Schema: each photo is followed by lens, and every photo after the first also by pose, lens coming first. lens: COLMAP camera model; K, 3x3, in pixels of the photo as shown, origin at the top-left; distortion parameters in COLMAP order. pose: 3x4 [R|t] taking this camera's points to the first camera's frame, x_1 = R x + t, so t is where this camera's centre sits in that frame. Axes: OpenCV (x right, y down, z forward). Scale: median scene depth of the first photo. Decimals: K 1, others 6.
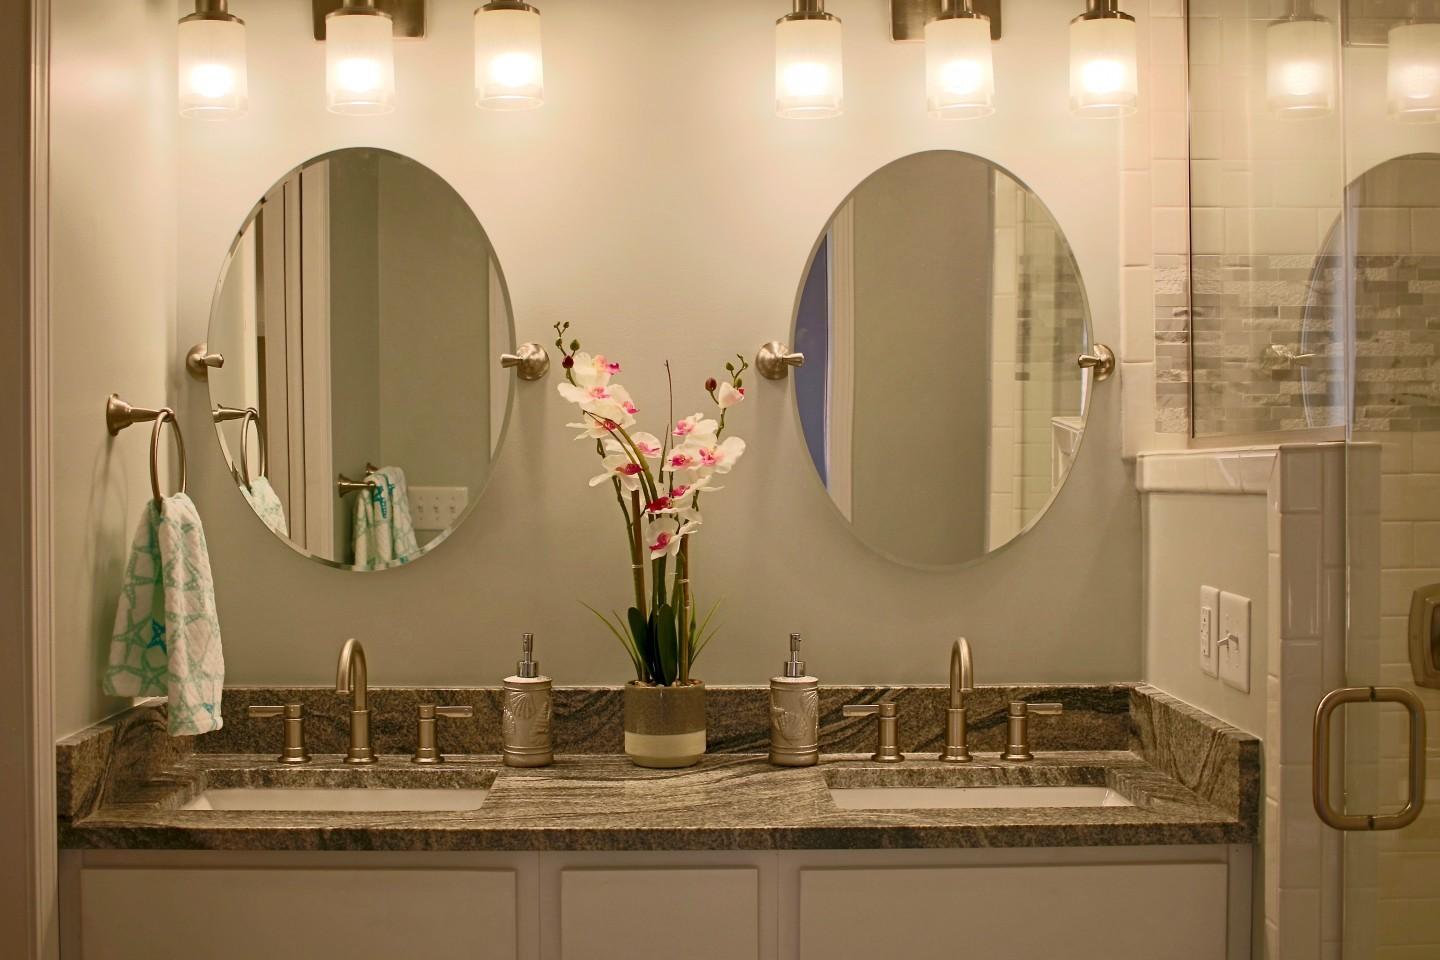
lens RADIAL K [[1789.8, 0, 721.8], [0, 1789.8, 478.4], [0, 0, 1]] dist [-0.104803, 0.000000]
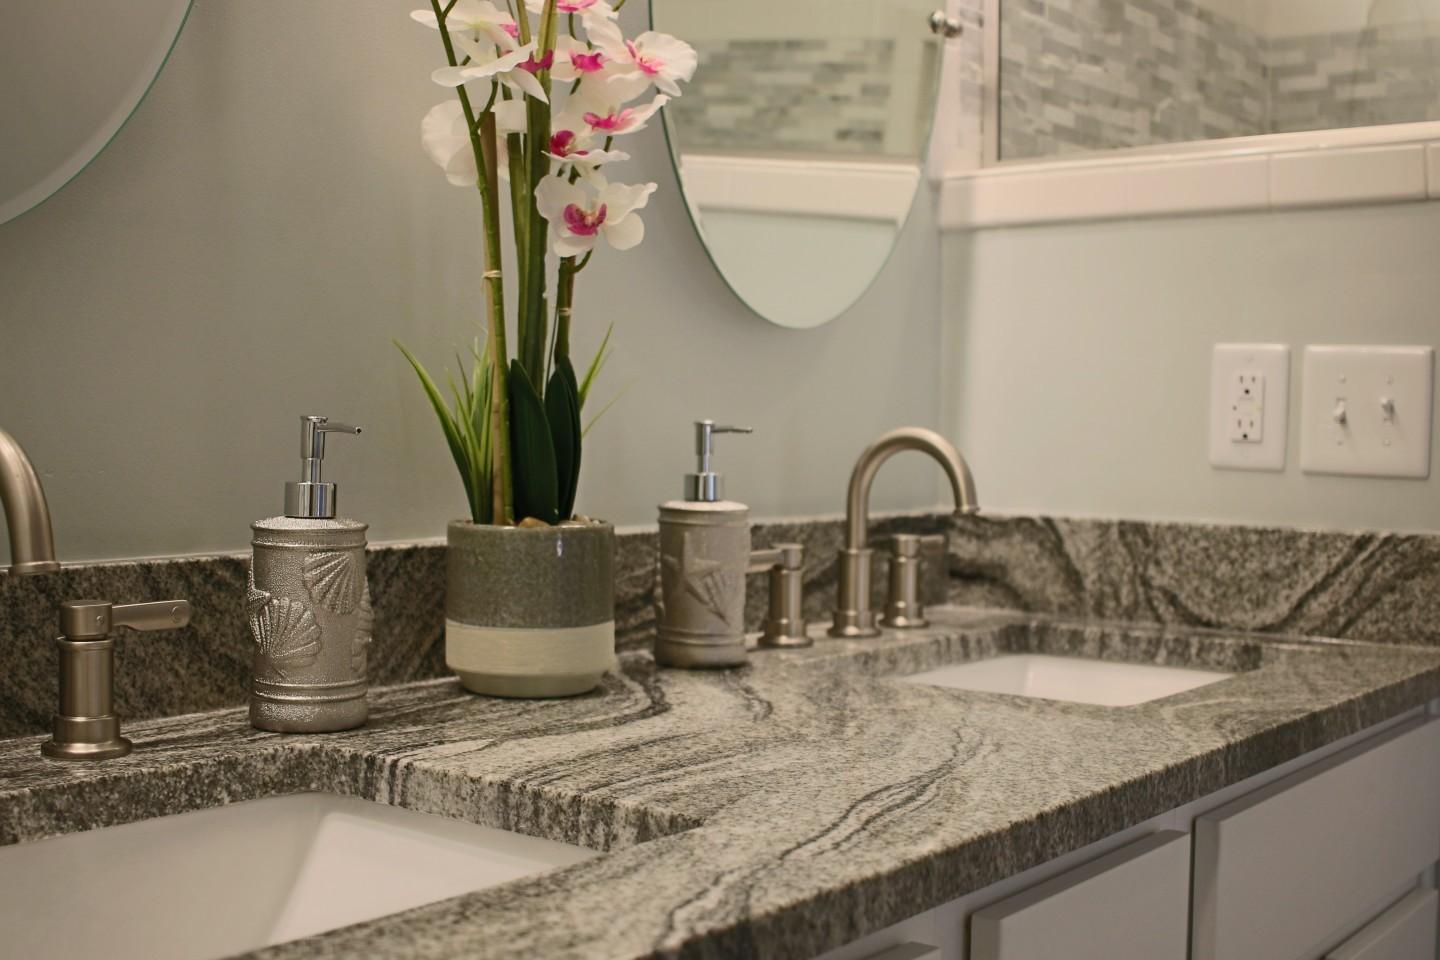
lens RADIAL K [[1789.8, 0, 719.9], [0, 1789.8, 486.9], [0, 0, 1]] dist [-0.104803, 0.000000]
pose [[0.623849, -0.017584, 0.781347, -0.377268], [-0.012728, 0.999386, 0.032653, 0.088596], [-0.781441, -0.030315, 0.623242, 0.662228]]
